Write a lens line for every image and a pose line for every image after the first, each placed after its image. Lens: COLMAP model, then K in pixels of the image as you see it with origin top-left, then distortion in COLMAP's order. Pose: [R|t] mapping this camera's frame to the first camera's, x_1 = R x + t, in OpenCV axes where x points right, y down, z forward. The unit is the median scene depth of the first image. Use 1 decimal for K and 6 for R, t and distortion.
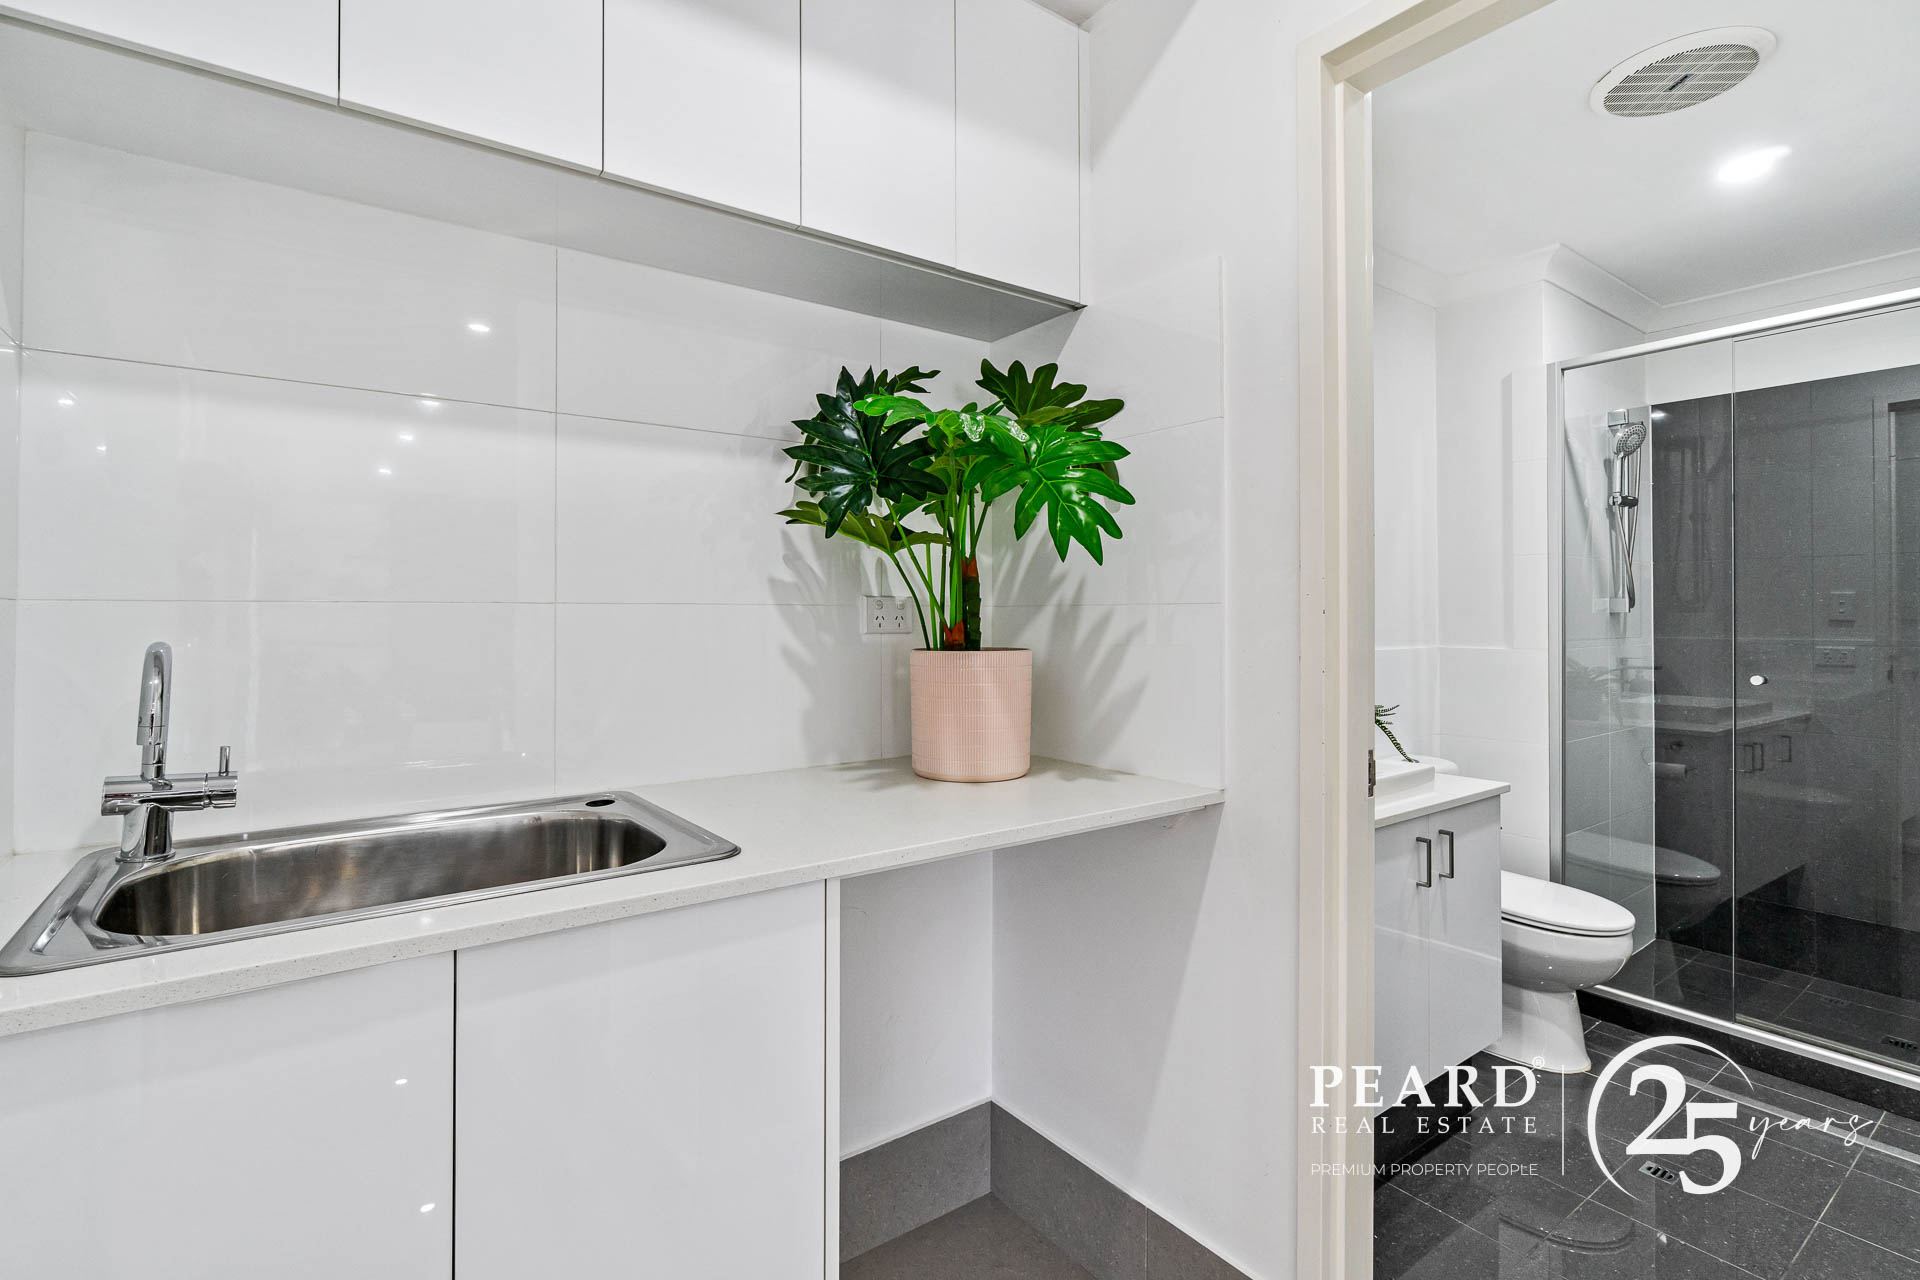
lens RADIAL K [[900.6, 0, 956.9], [0, 900.6, 619.9], [0, 0, 1]] dist [0.002016, 0.002020]
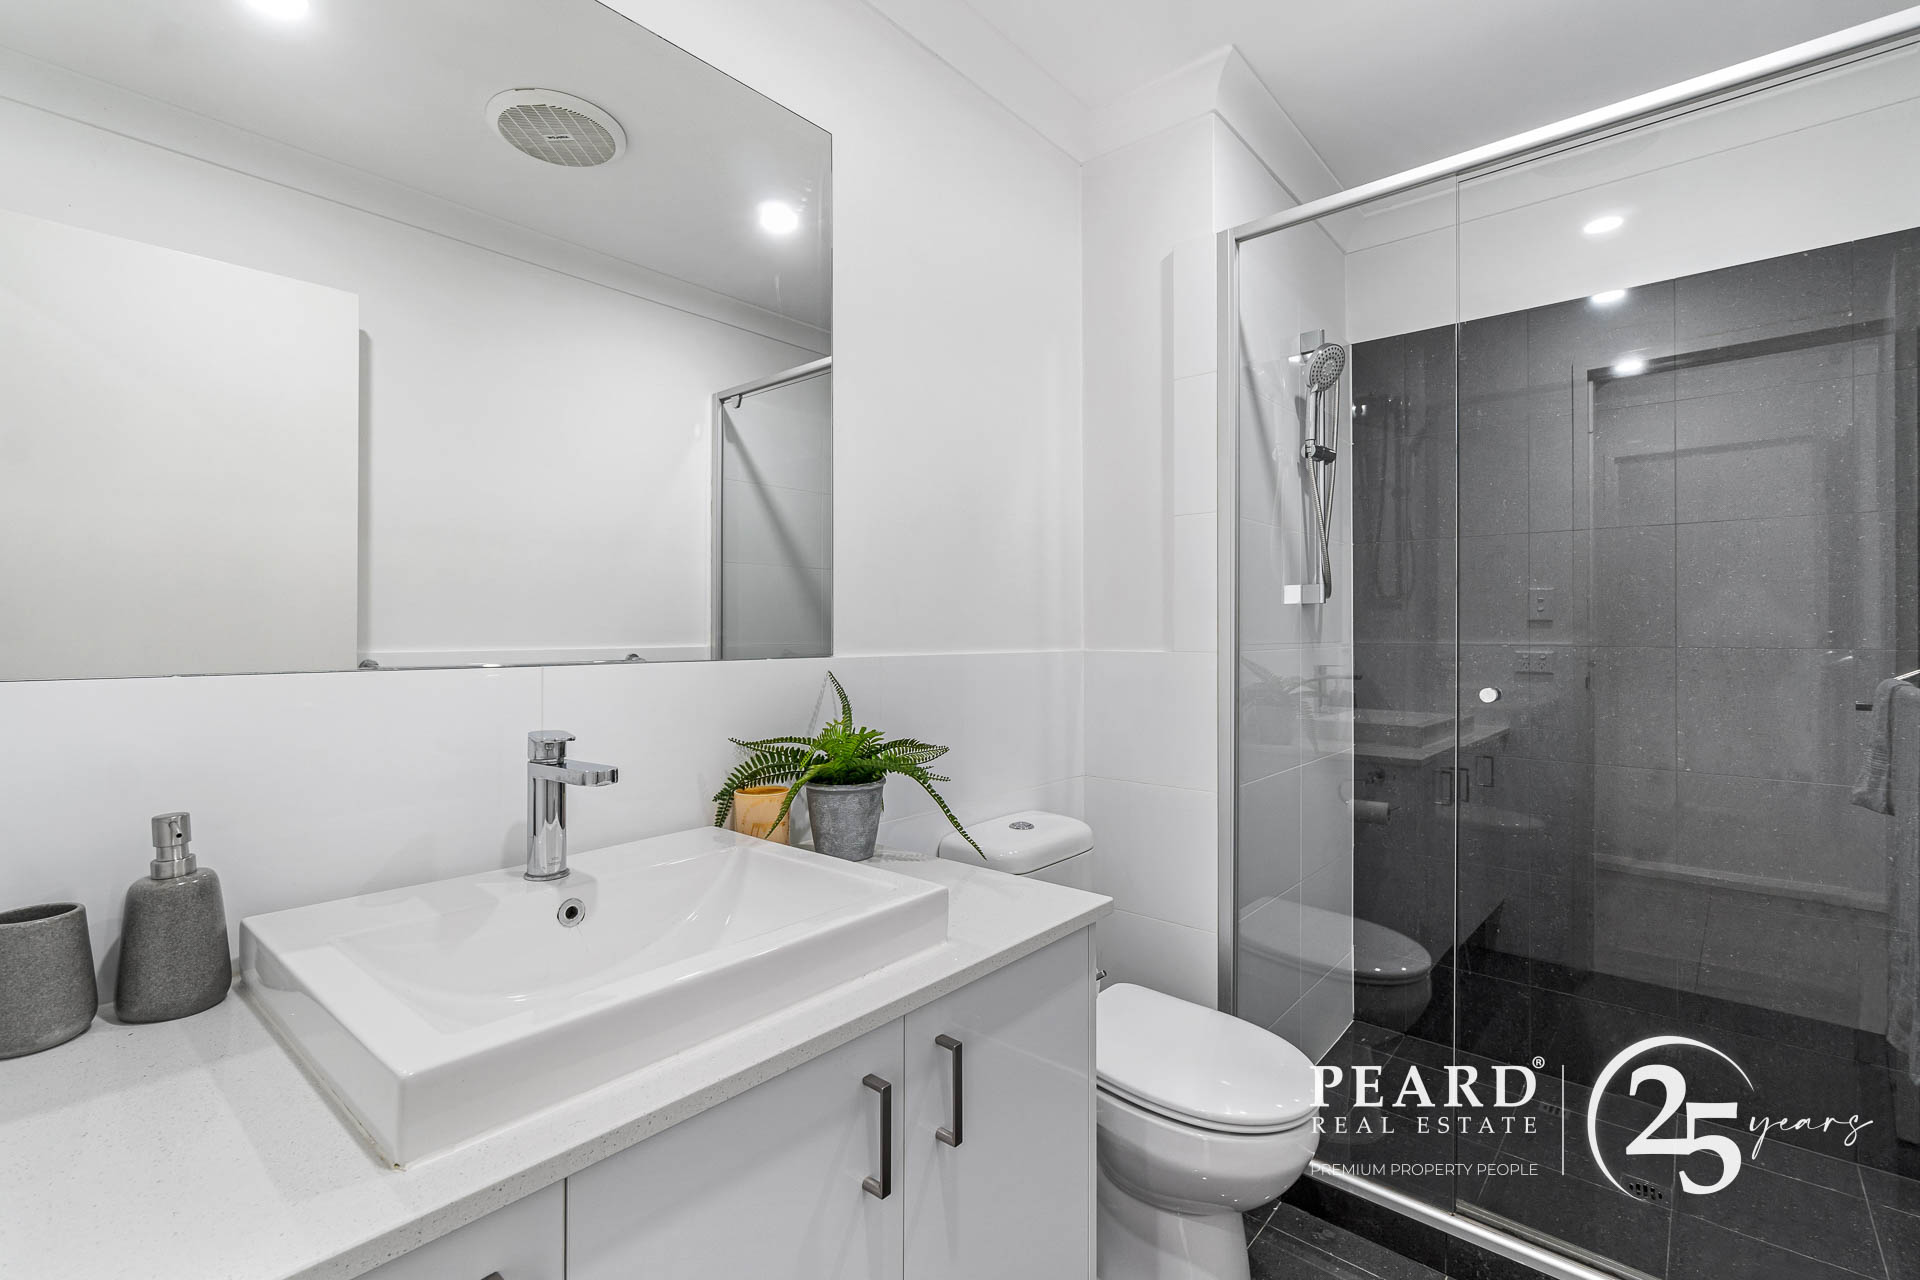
lens RADIAL K [[850.2, 0, 962.7], [0, 850.2, 645.2], [0, 0, 1]] dist [0.001437, -0.000582]
pose [[0.975216, -0.002353, 0.221243, 0.294682], [0.000542, 0.999966, 0.008247, 0.020027], [-0.221255, -0.007923, 0.975184, 0.376303]]
